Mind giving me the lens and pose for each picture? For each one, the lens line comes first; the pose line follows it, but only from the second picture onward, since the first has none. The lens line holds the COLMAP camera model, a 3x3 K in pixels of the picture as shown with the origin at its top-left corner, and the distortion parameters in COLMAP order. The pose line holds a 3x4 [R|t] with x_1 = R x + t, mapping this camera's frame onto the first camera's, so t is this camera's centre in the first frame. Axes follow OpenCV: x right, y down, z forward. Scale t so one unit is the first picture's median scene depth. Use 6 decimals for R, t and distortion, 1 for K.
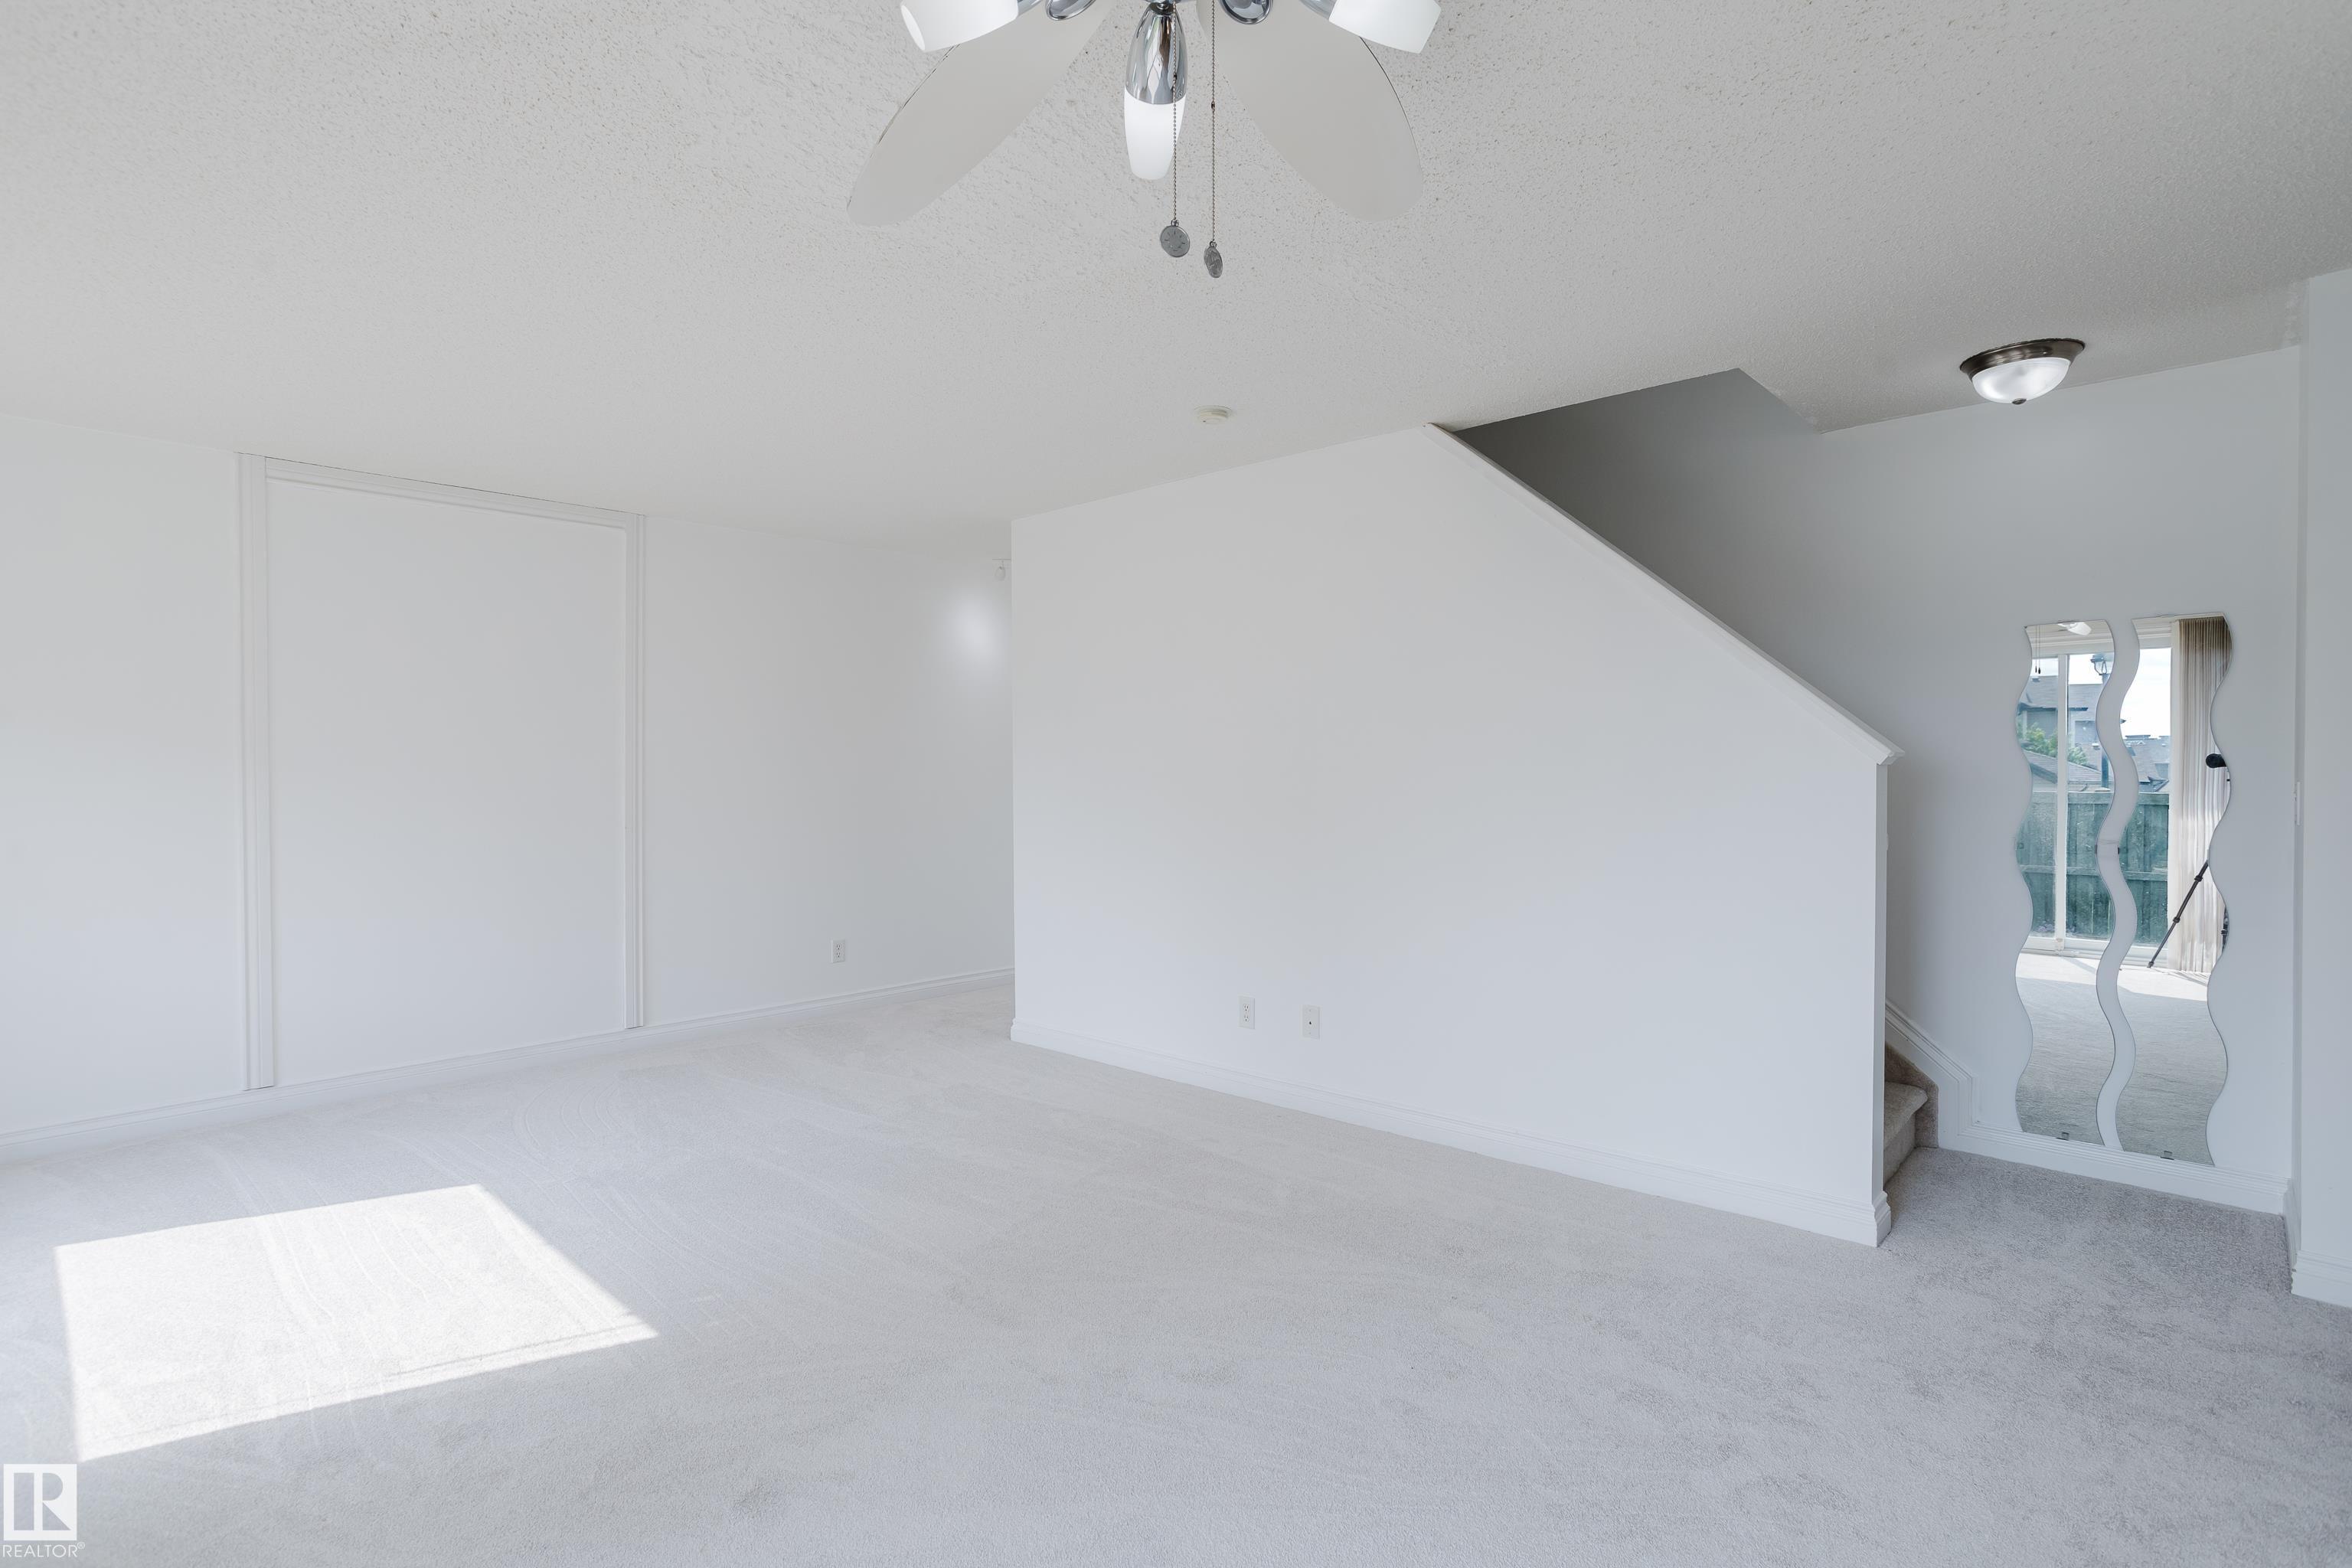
lens RADIAL K [[1148.4, 0, 1212.3], [0, 1148.4, 764.7], [0, 0, 1]] dist [-0.053322, 0.024983]
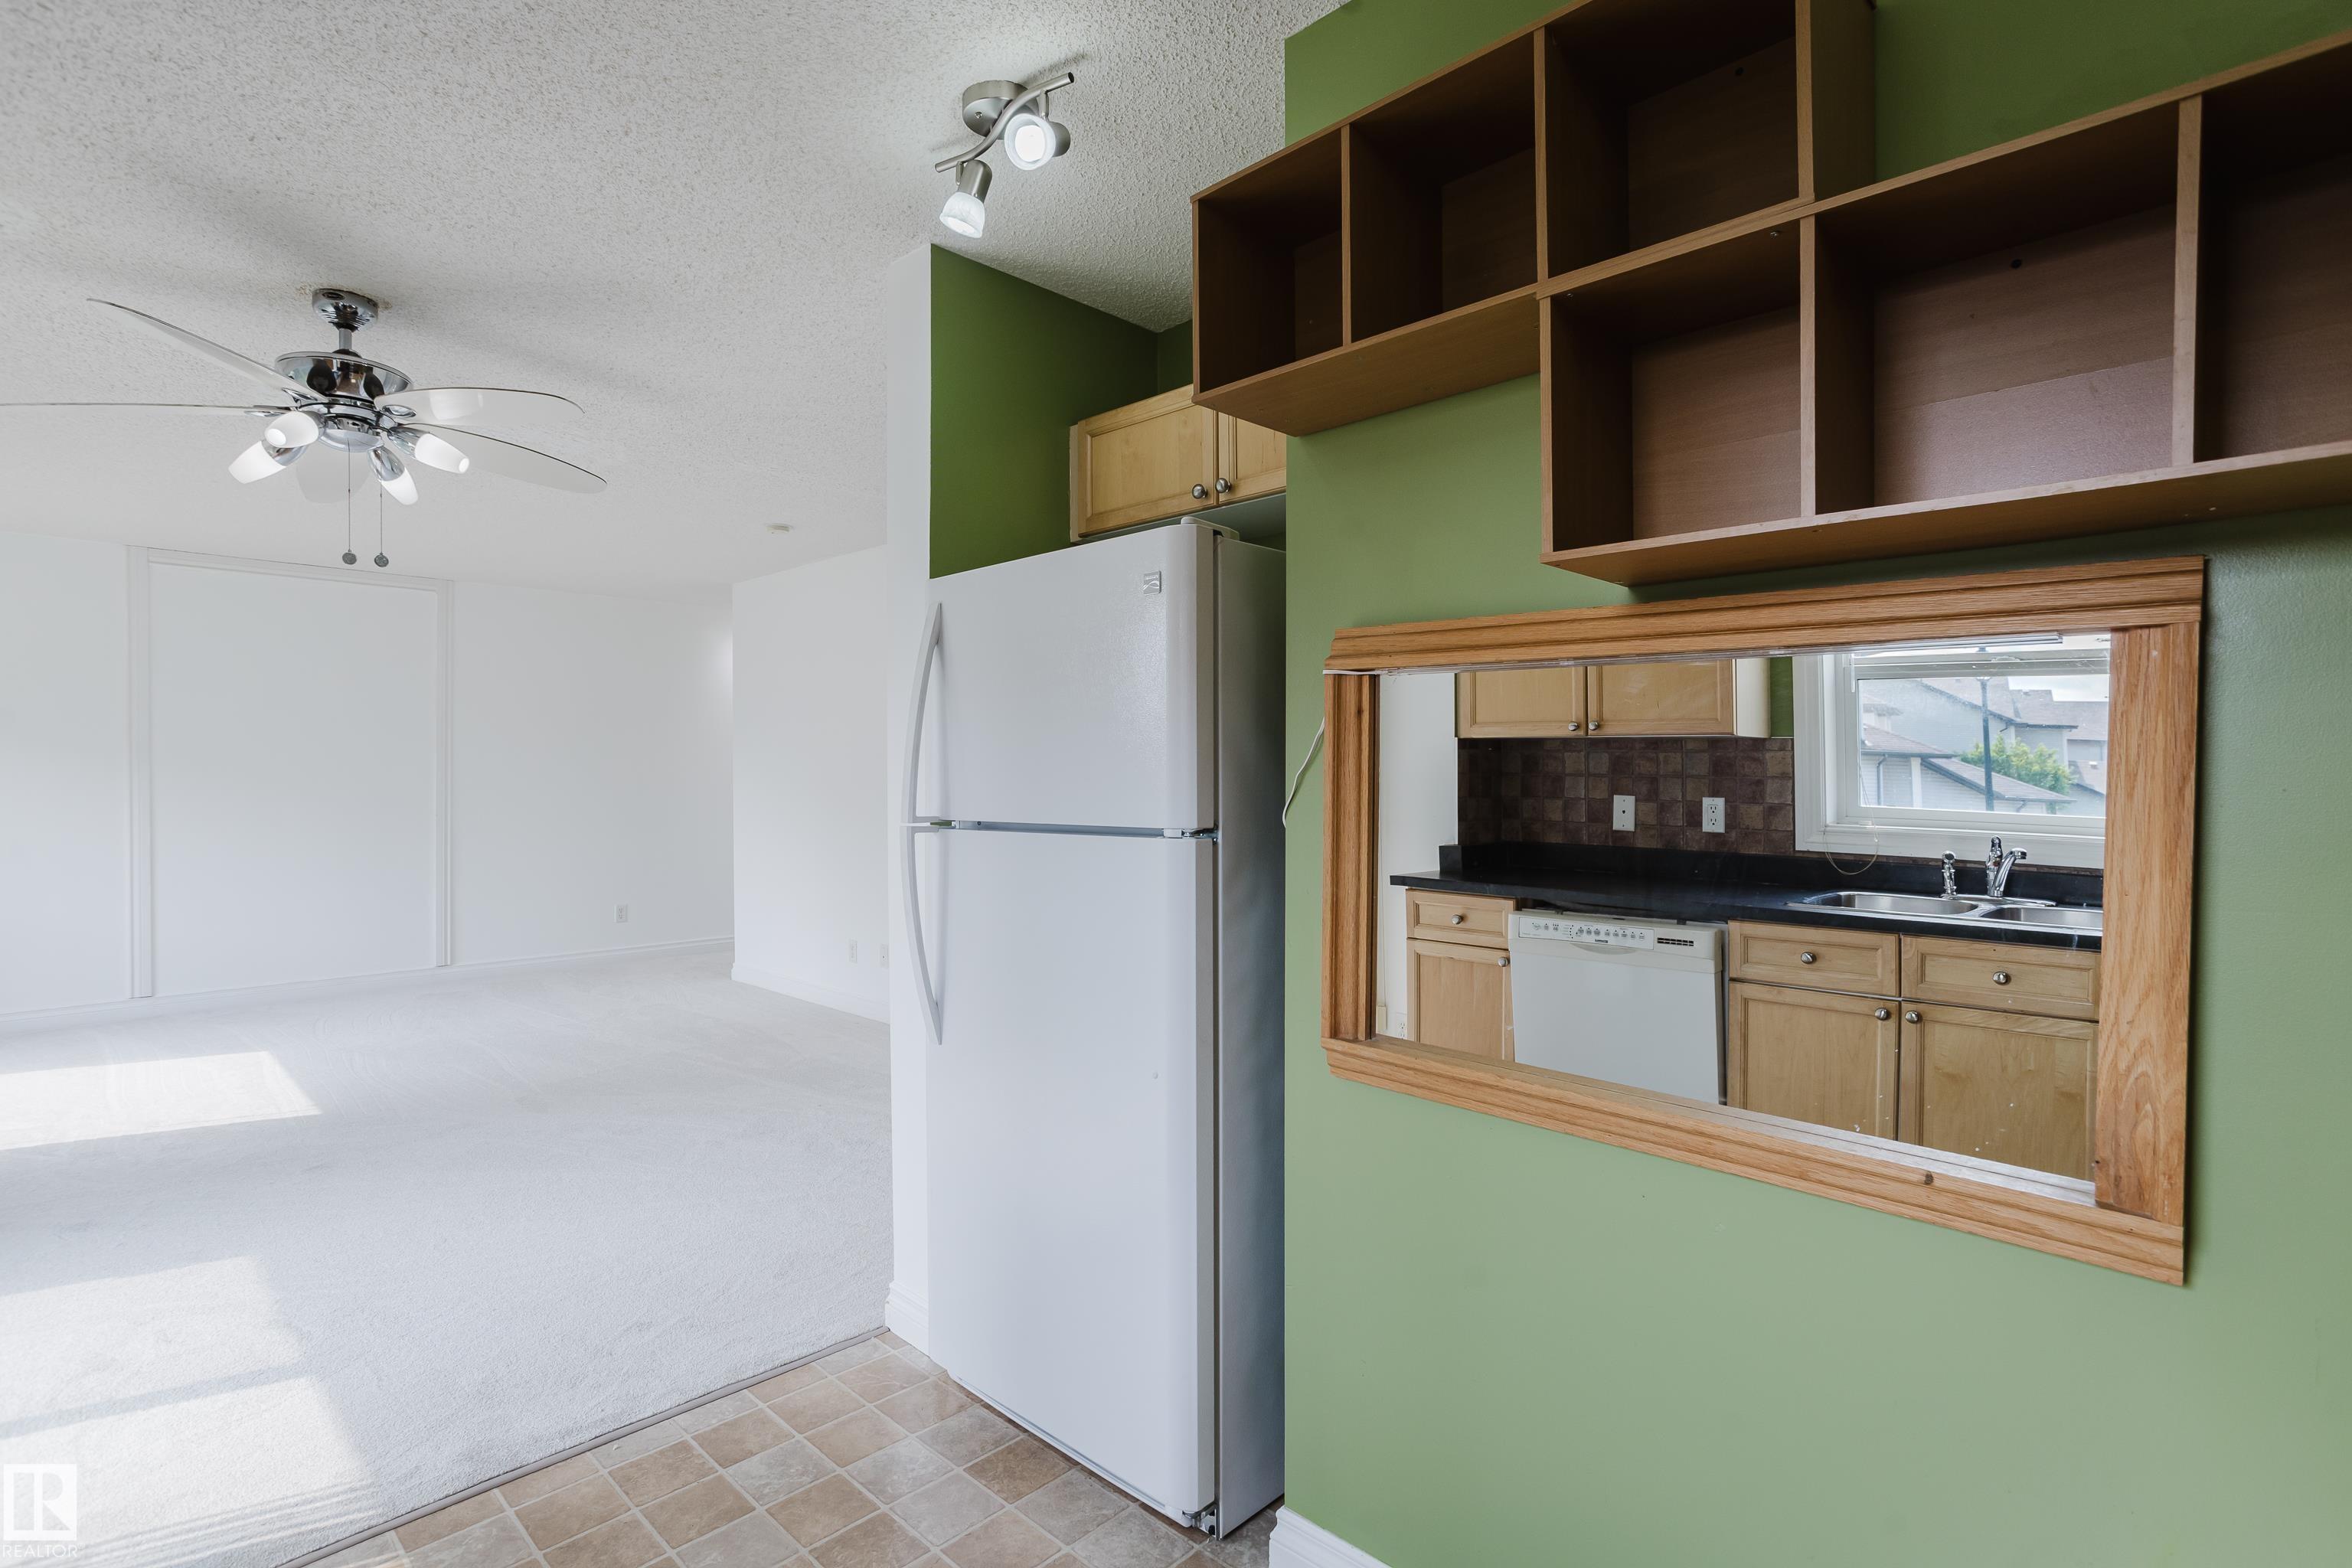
lens RADIAL K [[1141.0, 0, 1174.1], [0, 1141.0, 767.4], [0, 0, 1]] dist [-0.049975, 0.030963]
pose [[0.999518, 0.002207, -0.030971, 0.465075], [-0.002212, 0.999998, -0.000127, -0.003013], [0.030970, 0.000196, 0.999520, -0.348806]]
